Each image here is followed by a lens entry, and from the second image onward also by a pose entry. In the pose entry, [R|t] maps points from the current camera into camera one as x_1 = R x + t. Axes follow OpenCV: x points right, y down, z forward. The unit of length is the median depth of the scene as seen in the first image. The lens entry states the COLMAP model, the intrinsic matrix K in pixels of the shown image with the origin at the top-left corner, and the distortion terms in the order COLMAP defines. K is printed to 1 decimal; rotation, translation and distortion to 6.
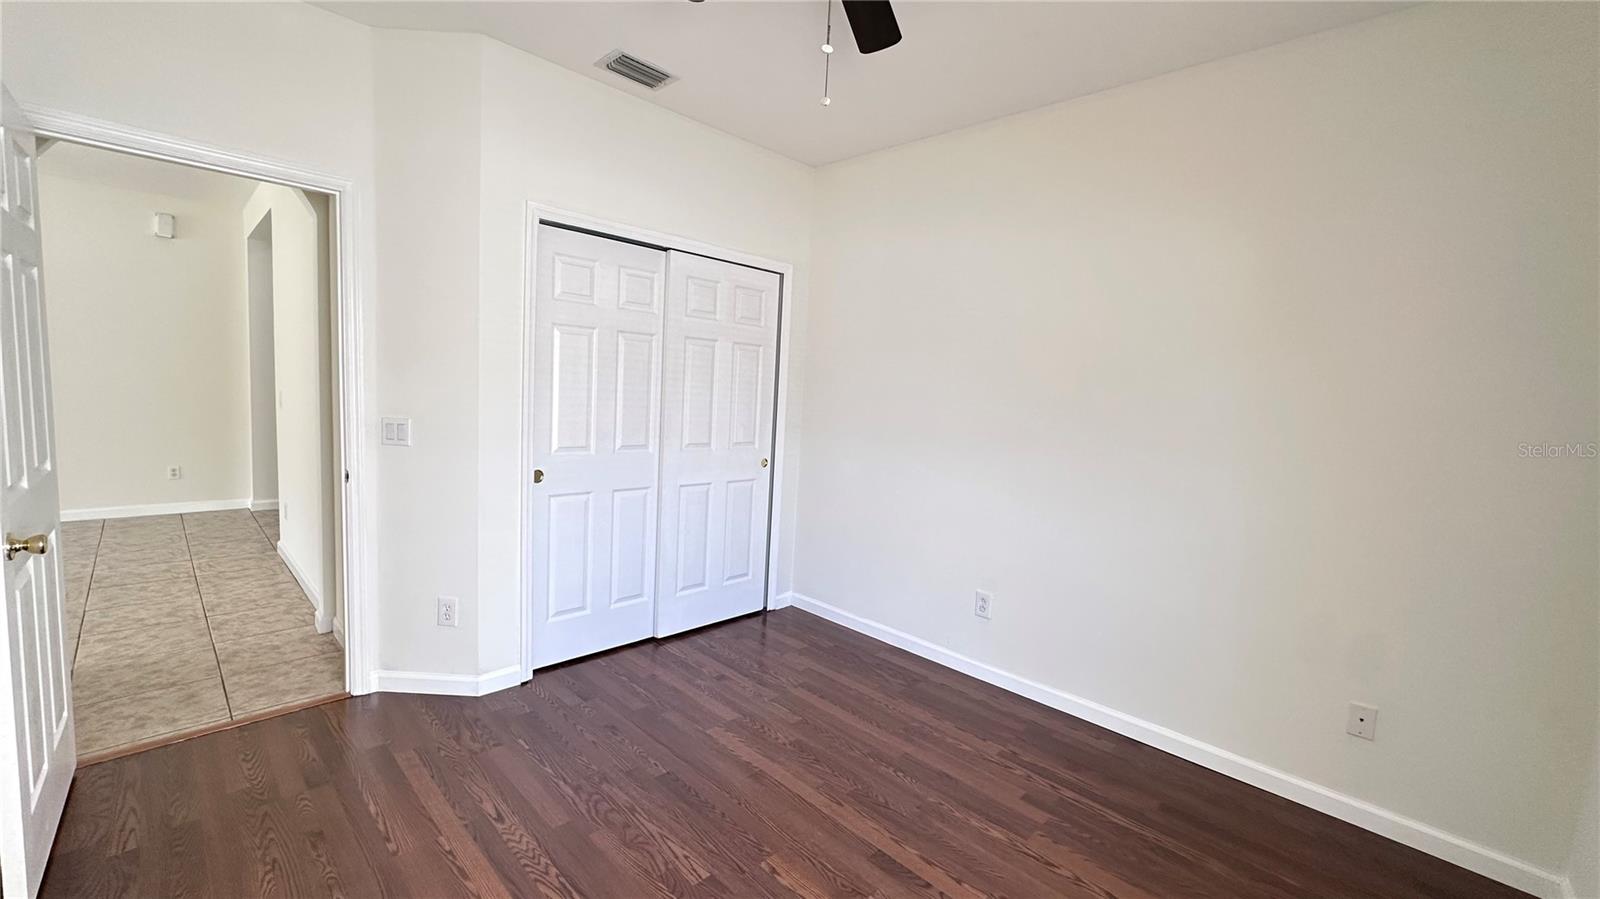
lens RADIAL K [[642.2, 0, 800.0], [0, 642.2, 449.5], [0, 0, 1]] dist [-0.001870, 0.000036]
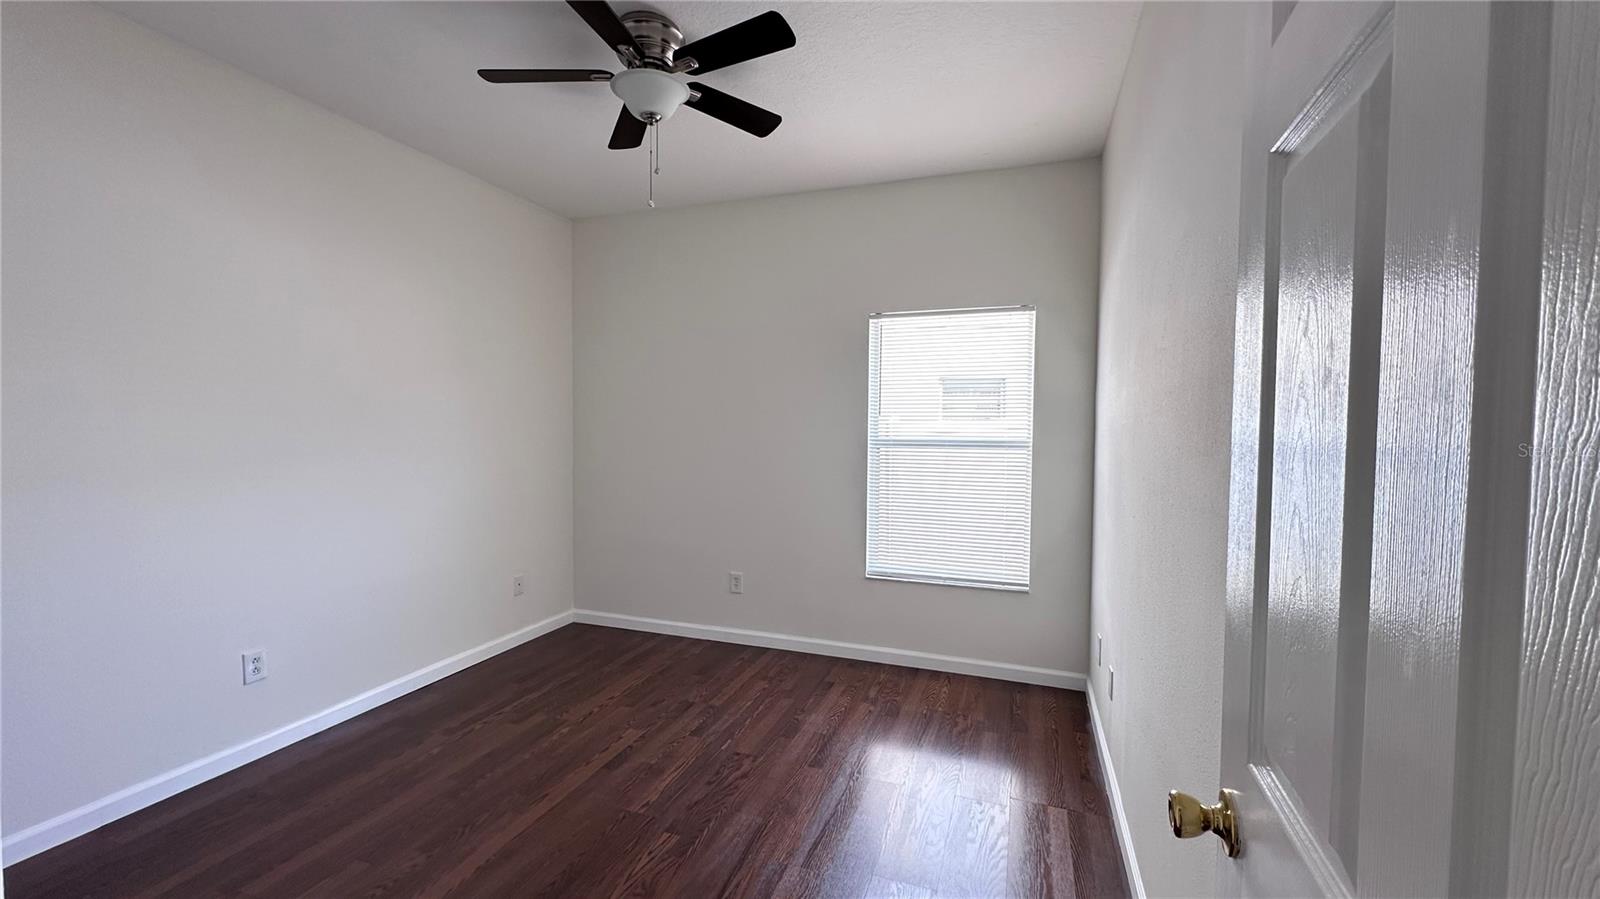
lens RADIAL K [[642.2, 0, 800.0], [0, 642.2, 449.5], [0, 0, 1]] dist [-0.001870, 0.000036]
pose [[-0.423907, -0.090510, 0.901172, -0.889731], [0.060671, 0.989922, 0.127963, -0.112736], [-0.903671, 0.108919, -0.414144, 0.860133]]
